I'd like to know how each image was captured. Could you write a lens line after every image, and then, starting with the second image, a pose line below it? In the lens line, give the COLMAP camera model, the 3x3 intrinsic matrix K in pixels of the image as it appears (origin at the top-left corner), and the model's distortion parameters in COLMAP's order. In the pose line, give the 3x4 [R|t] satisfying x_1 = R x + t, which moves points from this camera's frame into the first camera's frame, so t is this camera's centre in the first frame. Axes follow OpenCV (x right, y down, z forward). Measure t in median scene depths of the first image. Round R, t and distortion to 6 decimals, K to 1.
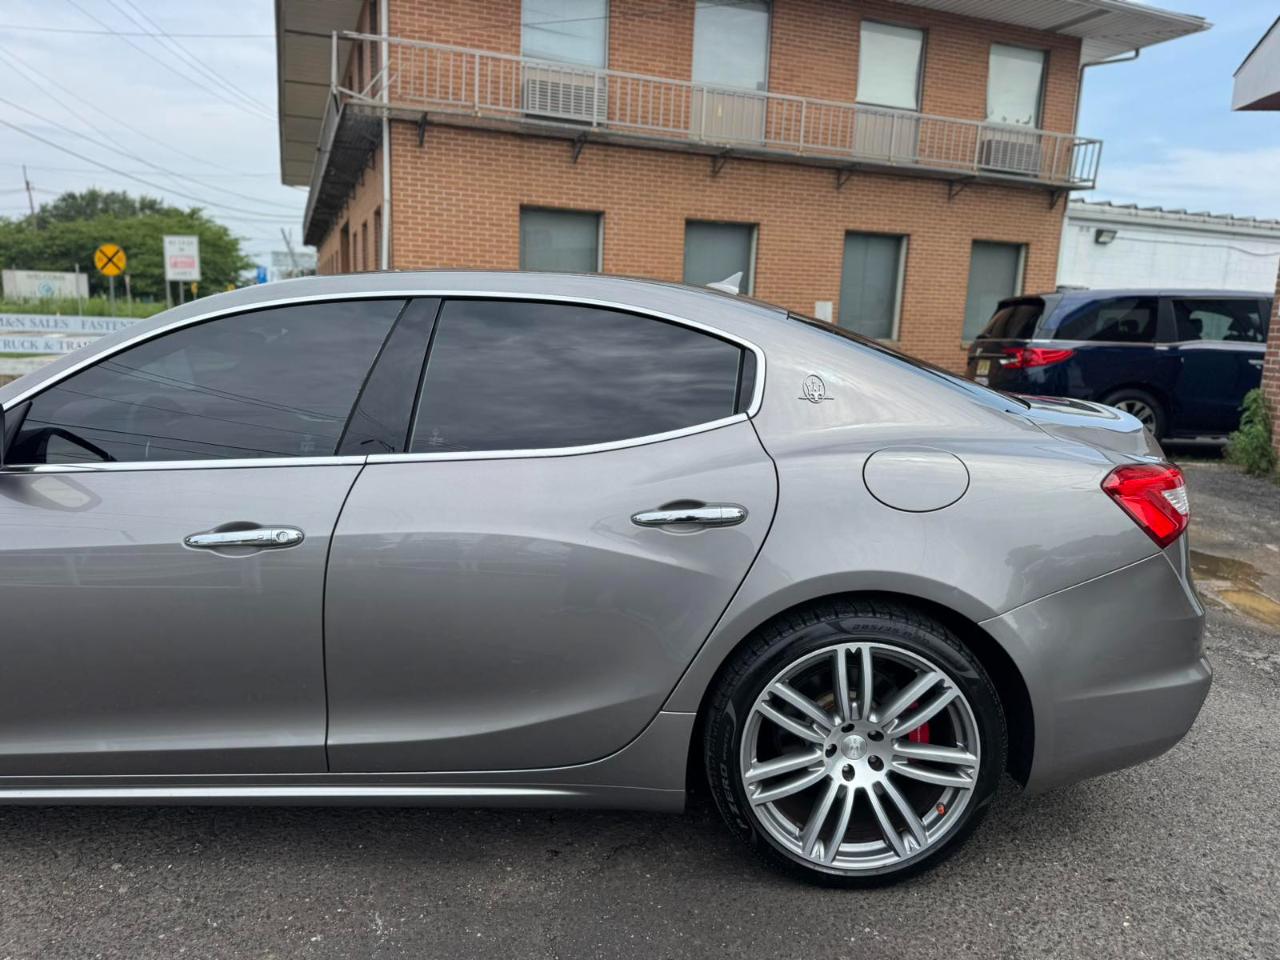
lens RADIAL K [[904.6, 0, 642.4], [0, 904.6, 478.7], [0, 0, 1]] dist [0.044453, -0.060304]
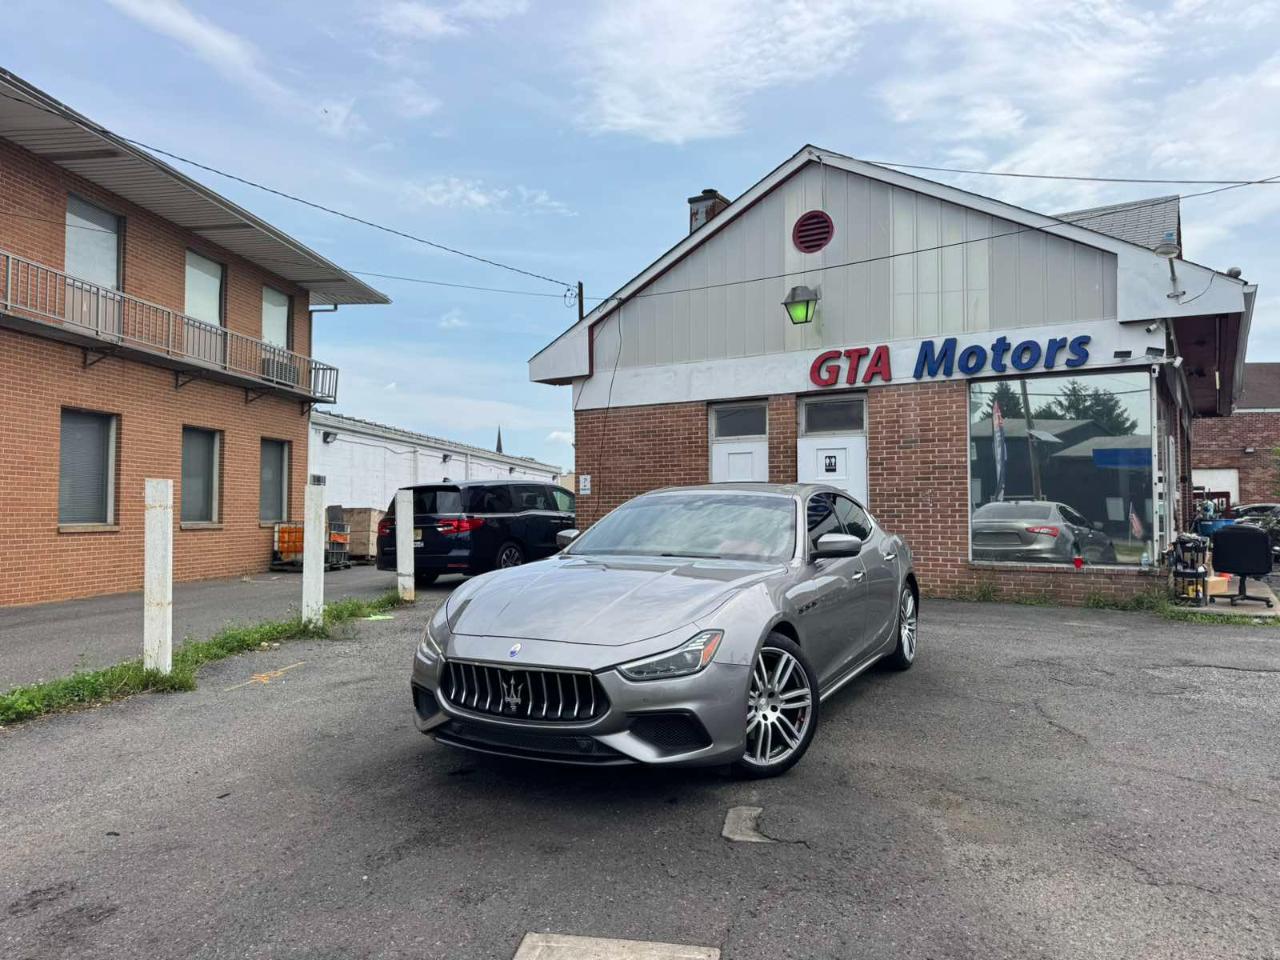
lens RADIAL K [[904.6, 0, 642.4], [0, 904.6, 478.7], [0, 0, 1]] dist [0.044453, -0.060304]
pose [[0.472773, -0.000698, 0.881184, -0.547420], [0.172074, 0.980821, -0.091545, -0.015663], [-0.864220, 0.194909, 0.463826, 0.029156]]
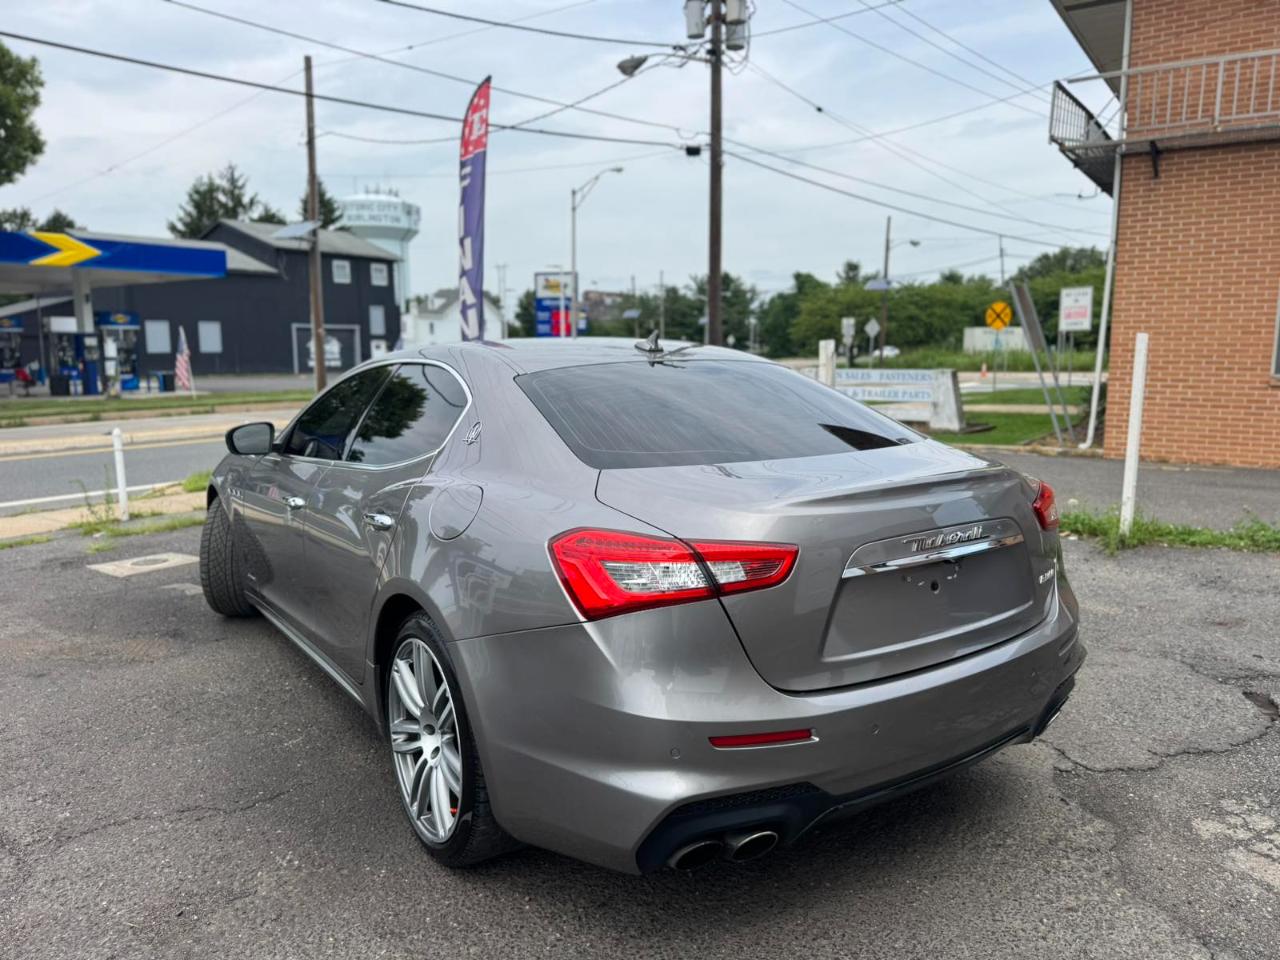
lens RADIAL K [[920.0, 0, 658.3], [0, 920.0, 480.6], [0, 0, 1]] dist [0.001575, 0.000686]
pose [[0.575395, 0.079439, -0.814008, 0.230845], [-0.120093, 0.992690, 0.011986, -0.013097], [0.809010, 0.090860, 0.580729, 0.081895]]
